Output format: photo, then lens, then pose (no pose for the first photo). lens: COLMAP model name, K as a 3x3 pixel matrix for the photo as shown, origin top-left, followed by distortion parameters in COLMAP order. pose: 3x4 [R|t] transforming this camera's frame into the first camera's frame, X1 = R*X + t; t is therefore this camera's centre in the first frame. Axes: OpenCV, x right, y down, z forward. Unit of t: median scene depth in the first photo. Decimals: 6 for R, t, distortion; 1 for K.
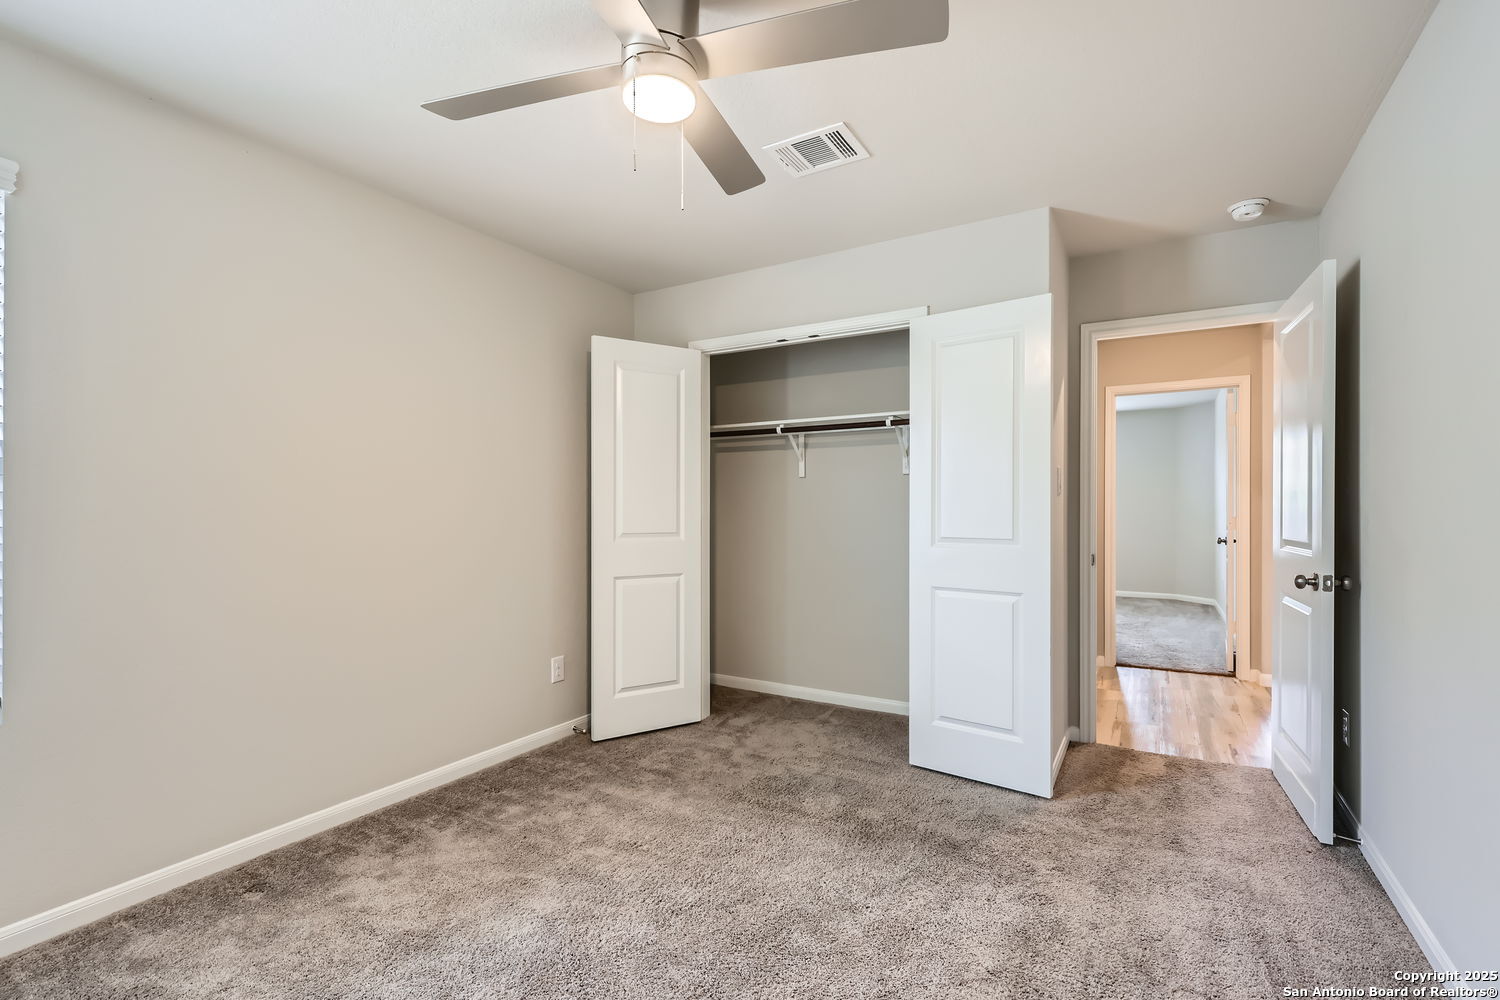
lens RADIAL K [[673.3, 0, 753.9], [0, 673.3, 500.5], [0, 0, 1]] dist [0.004913, -0.000744]
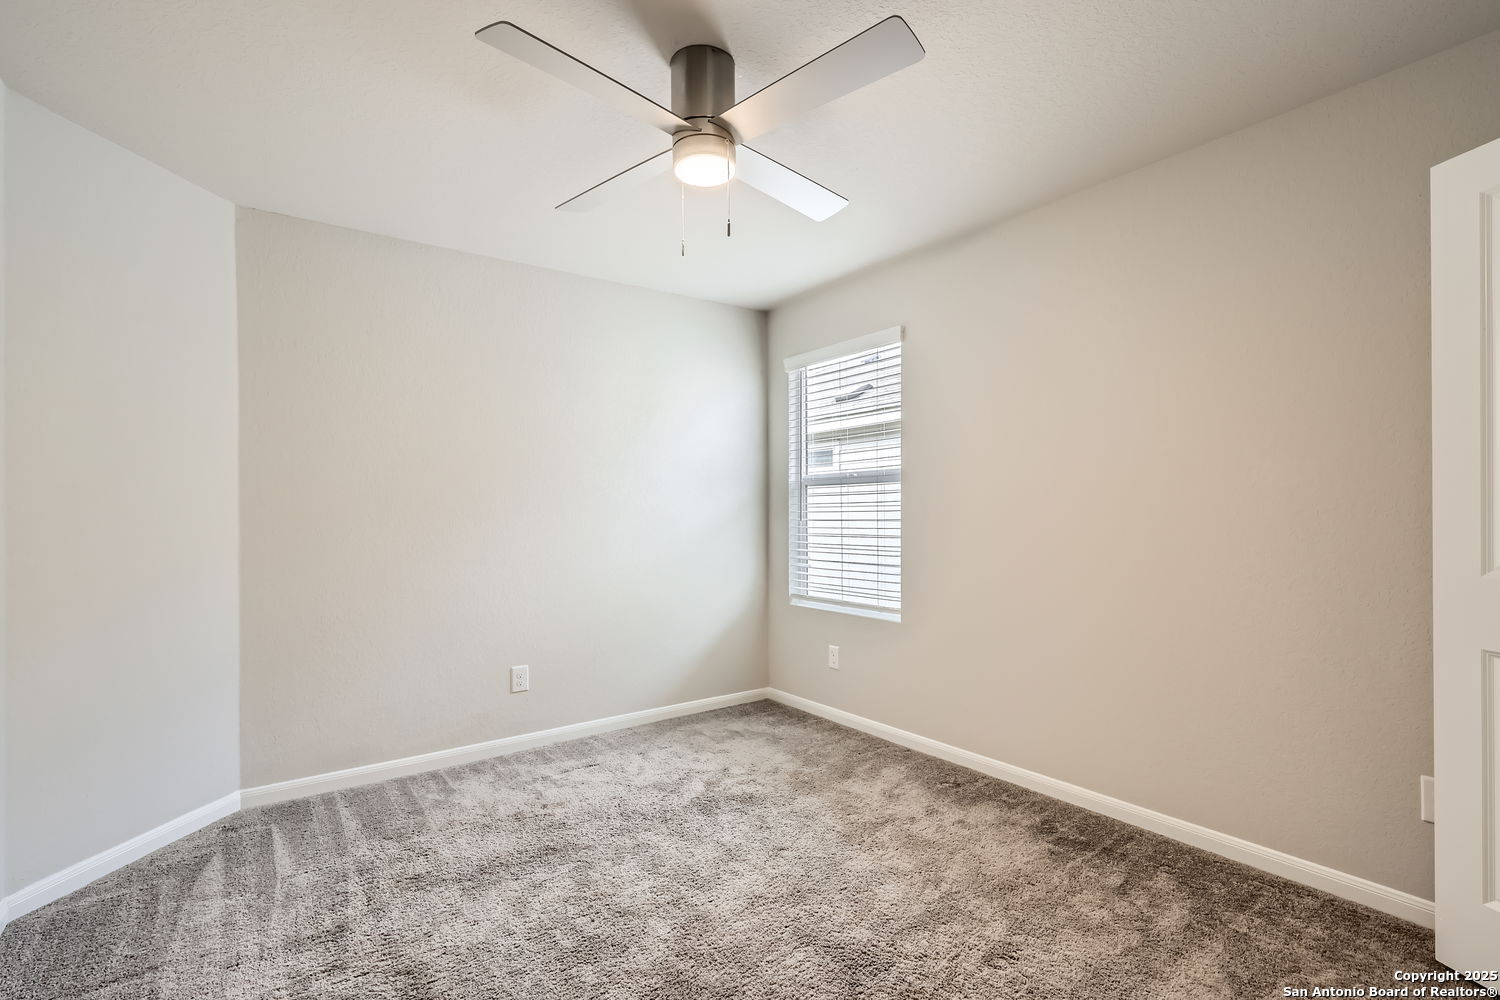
lens RADIAL K [[673.3, 0, 753.9], [0, 673.3, 500.5], [0, 0, 1]] dist [0.004913, -0.000744]
pose [[-0.363080, -0.015785, -0.931624, 0.685611], [0.009356, 0.999744, -0.020586, 0.020820], [0.931711, -0.016191, -0.362840, 1.112085]]
